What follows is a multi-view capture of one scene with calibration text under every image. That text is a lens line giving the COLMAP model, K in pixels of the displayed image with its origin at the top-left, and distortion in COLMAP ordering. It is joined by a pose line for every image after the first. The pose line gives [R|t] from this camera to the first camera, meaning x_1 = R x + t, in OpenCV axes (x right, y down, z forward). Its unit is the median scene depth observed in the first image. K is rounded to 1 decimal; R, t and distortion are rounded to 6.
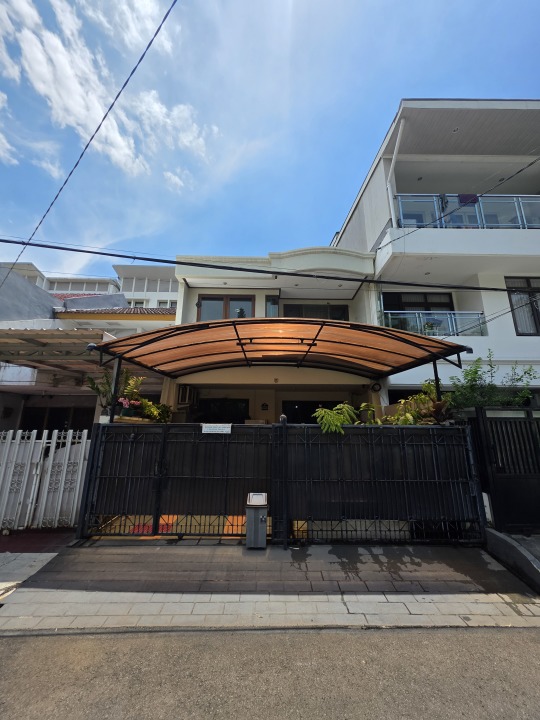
lens RADIAL K [[287.7, 0, 270.7], [0, 287.7, 356.0], [0, 0, 1]] dist [0.012038, 0.000223]
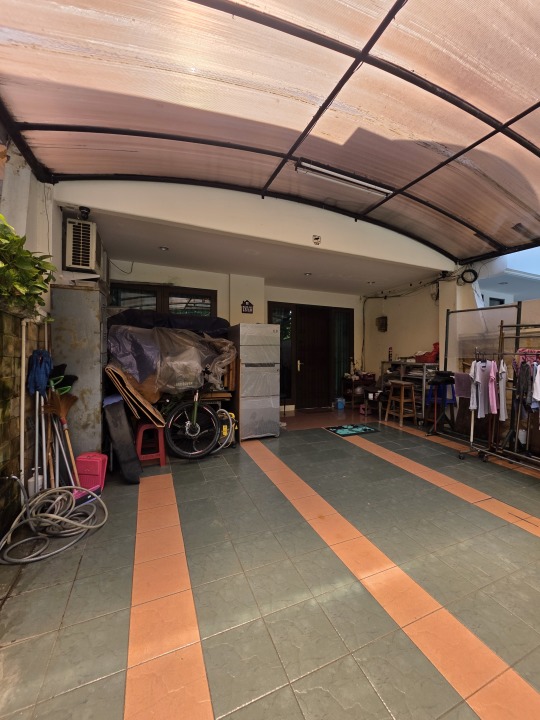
lens RADIAL K [[287.7, 0, 265.8], [0, 287.7, 359.9], [0, 0, 1]] dist [0.012038, 0.000223]
pose [[0.928802, 0.000477, 0.370576, -0.403513], [-0.093987, 0.967606, 0.234319, 0.304836], [-0.358460, -0.252465, 0.898759, 1.022172]]
